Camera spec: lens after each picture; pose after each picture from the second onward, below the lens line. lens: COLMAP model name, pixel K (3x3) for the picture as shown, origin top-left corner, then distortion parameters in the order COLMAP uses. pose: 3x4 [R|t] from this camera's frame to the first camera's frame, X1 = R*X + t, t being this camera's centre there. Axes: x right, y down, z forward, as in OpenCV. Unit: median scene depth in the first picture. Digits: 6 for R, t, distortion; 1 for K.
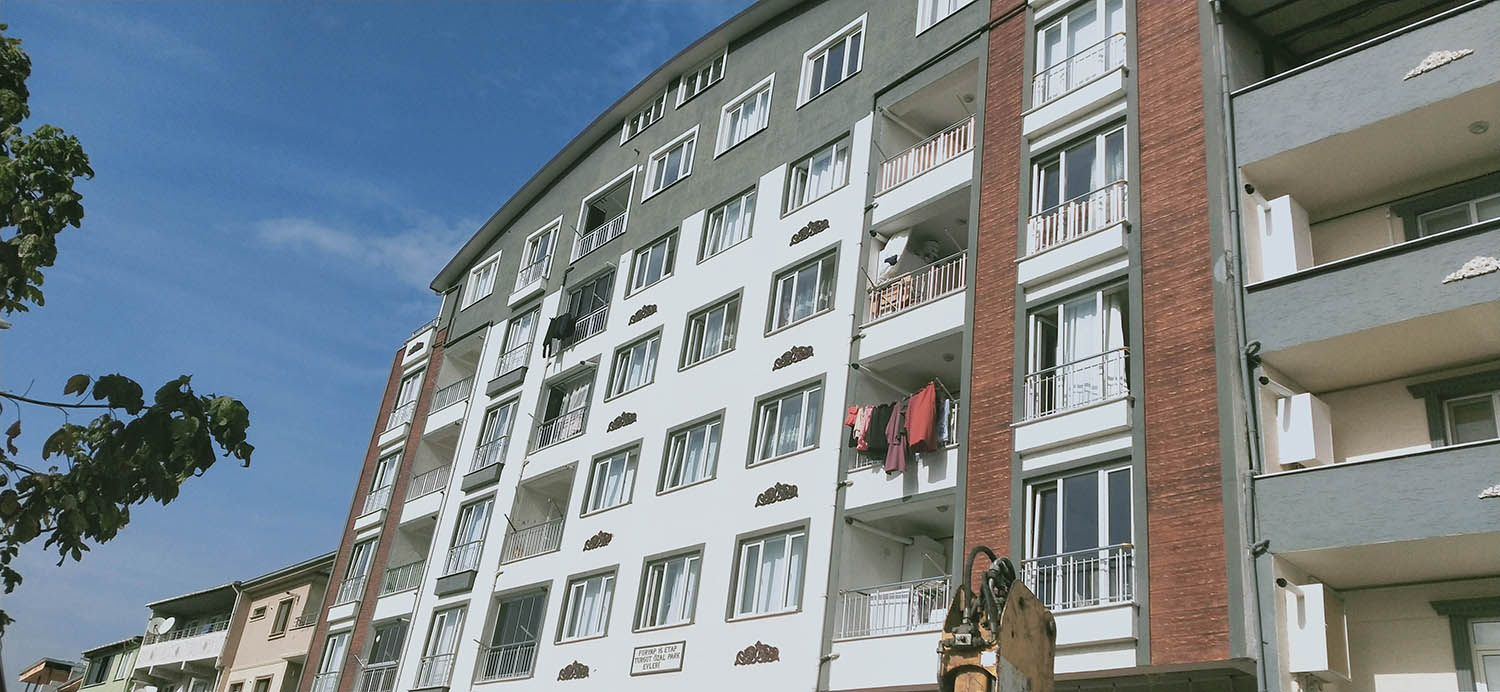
lens RADIAL K [[1241.0, 0, 756.3], [0, 1241.0, 355.4], [0, 0, 1]] dist [0.100517, -0.231395]
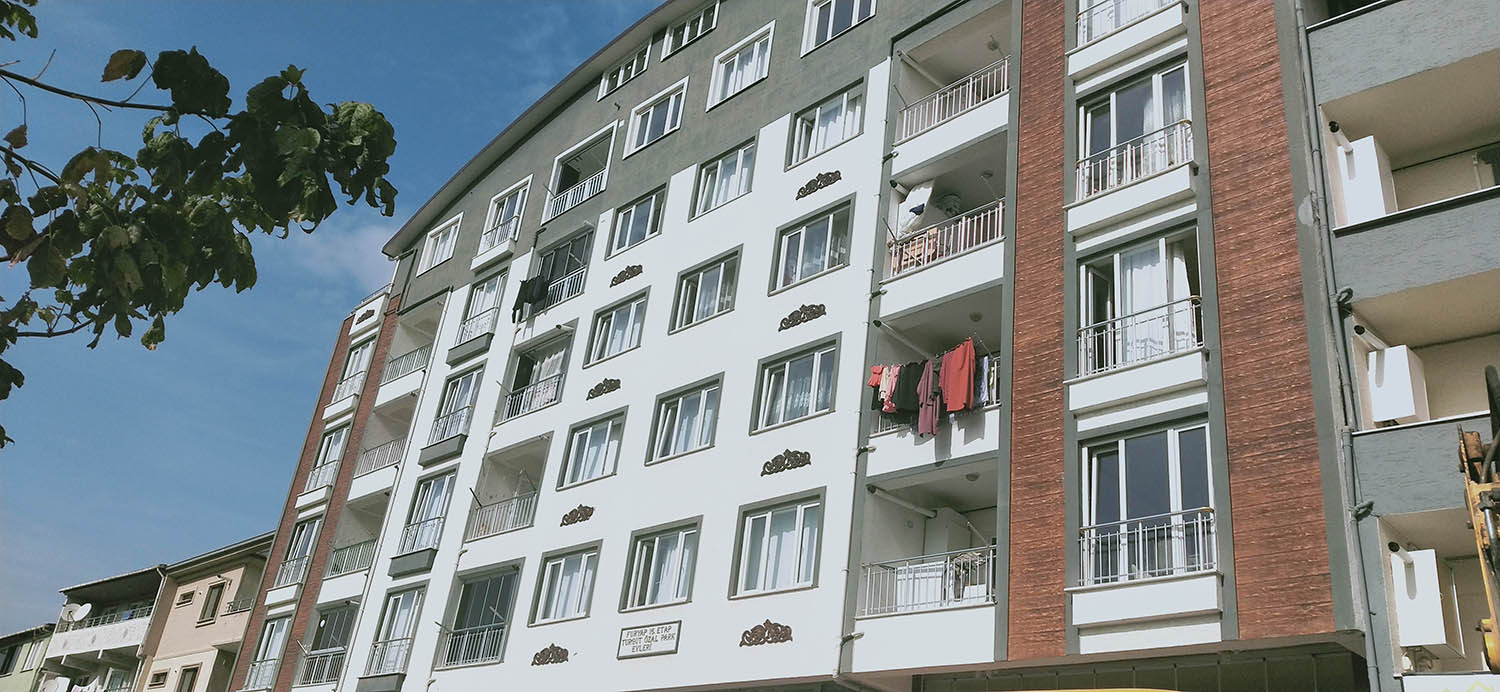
lens RADIAL K [[1241.0, 0, 760.7], [0, 1241.0, 358.8], [0, 0, 1]] dist [0.100517, -0.231395]
pose [[0.997780, 0.023791, 0.062197, -0.056084], [-0.023646, 0.999716, -0.003076, 0.035444], [-0.062253, 0.001598, 0.998059, 0.076525]]
